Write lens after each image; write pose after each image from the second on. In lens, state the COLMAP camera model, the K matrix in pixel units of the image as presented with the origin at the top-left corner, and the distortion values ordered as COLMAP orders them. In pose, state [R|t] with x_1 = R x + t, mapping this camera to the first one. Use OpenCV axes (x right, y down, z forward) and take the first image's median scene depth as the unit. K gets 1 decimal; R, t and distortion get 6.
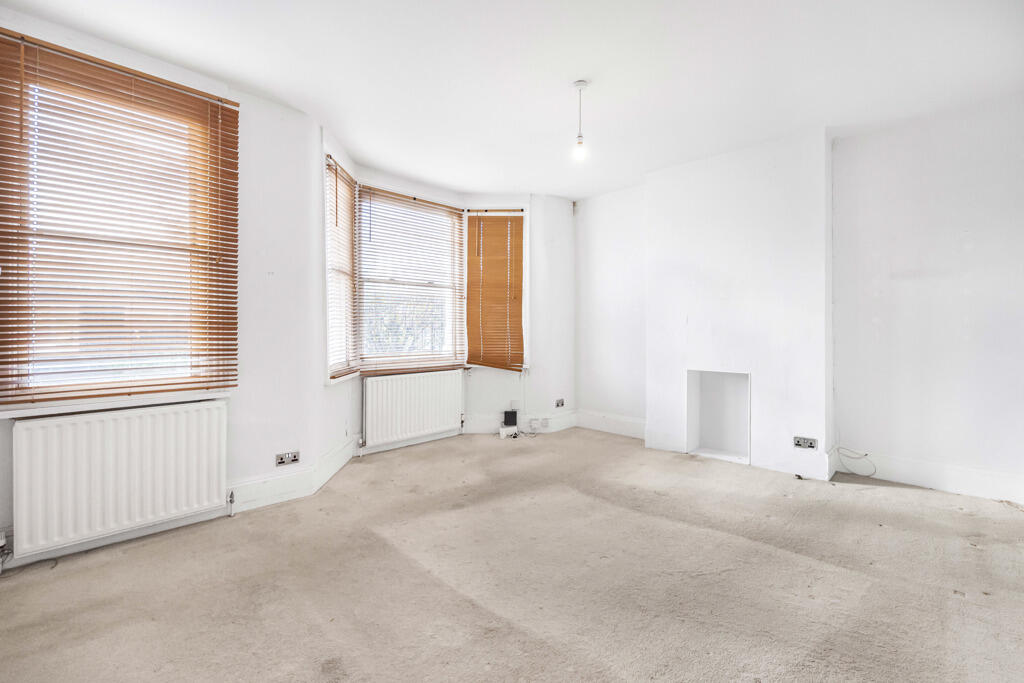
lens RADIAL K [[431.4, 0, 501.6], [0, 431.4, 320.5], [0, 0, 1]] dist [-0.011295, 0.000606]
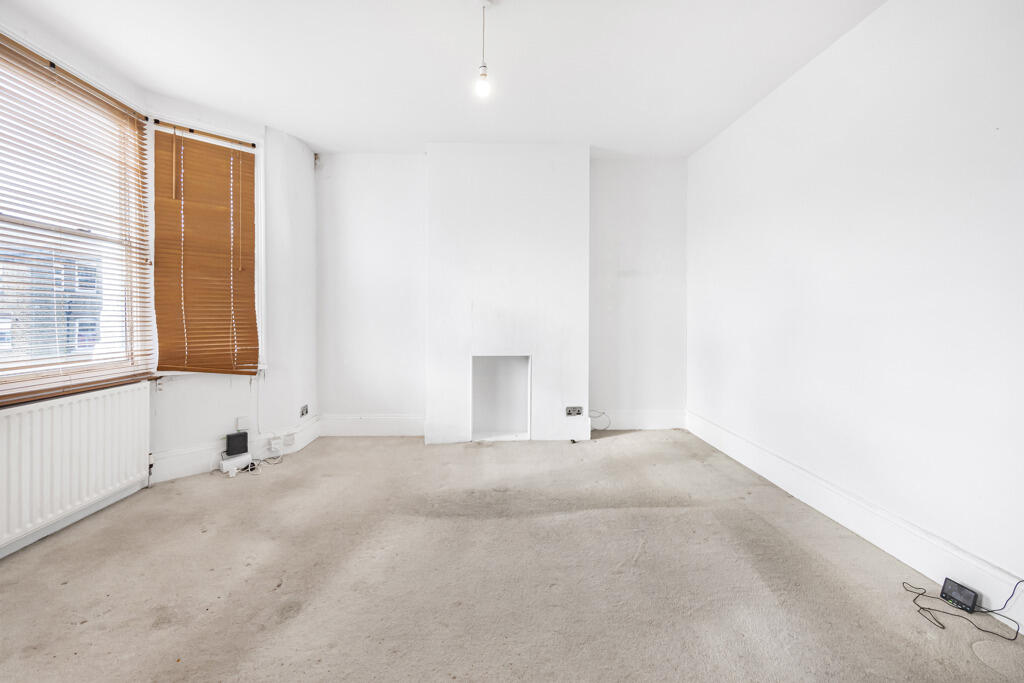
lens RADIAL K [[431.4, 0, 501.6], [0, 431.4, 320.5], [0, 0, 1]] dist [-0.011295, 0.000606]
pose [[0.689688, -0.006866, 0.724074, -0.184411], [-0.010434, 0.999757, 0.019418, 0.011470], [-0.724031, -0.020947, 0.689449, 0.224429]]
